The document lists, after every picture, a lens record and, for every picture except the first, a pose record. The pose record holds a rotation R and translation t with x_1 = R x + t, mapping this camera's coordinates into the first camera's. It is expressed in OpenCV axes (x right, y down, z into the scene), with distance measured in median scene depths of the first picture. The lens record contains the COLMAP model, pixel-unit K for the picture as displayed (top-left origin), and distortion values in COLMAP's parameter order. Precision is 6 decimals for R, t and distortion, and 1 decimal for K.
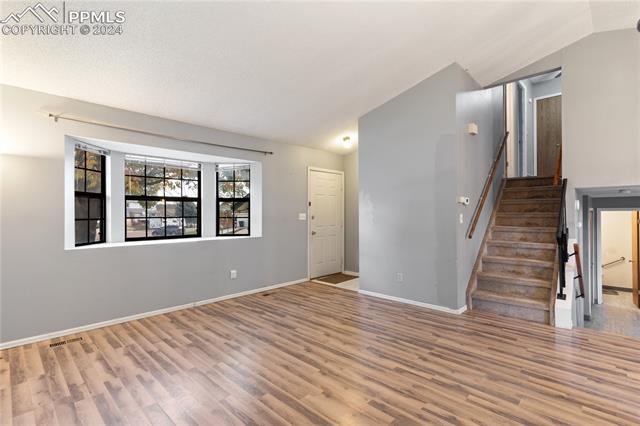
lens RADIAL K [[312.9, 0, 321.9], [0, 312.9, 212.1], [0, 0, 1]] dist [0.000201, -0.000112]
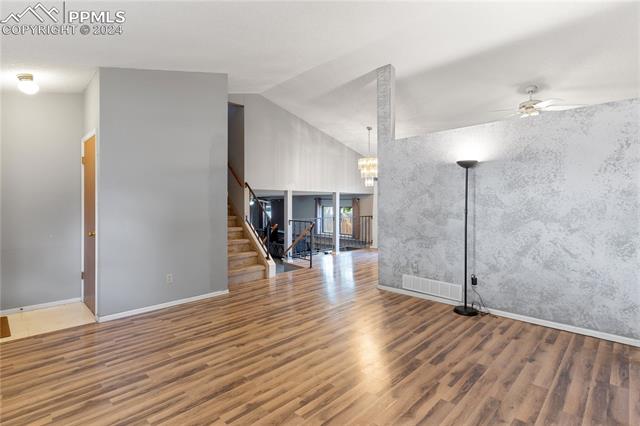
lens RADIAL K [[312.9, 0, 322.7], [0, 312.9, 209.6], [0, 0, 1]] dist [0.000201, -0.000112]
pose [[-0.001959, -0.014811, 0.999888, -0.773467], [0.000267, 0.999890, 0.014811, 0.000489], [-0.999998, 0.000296, -0.001955, 0.699613]]
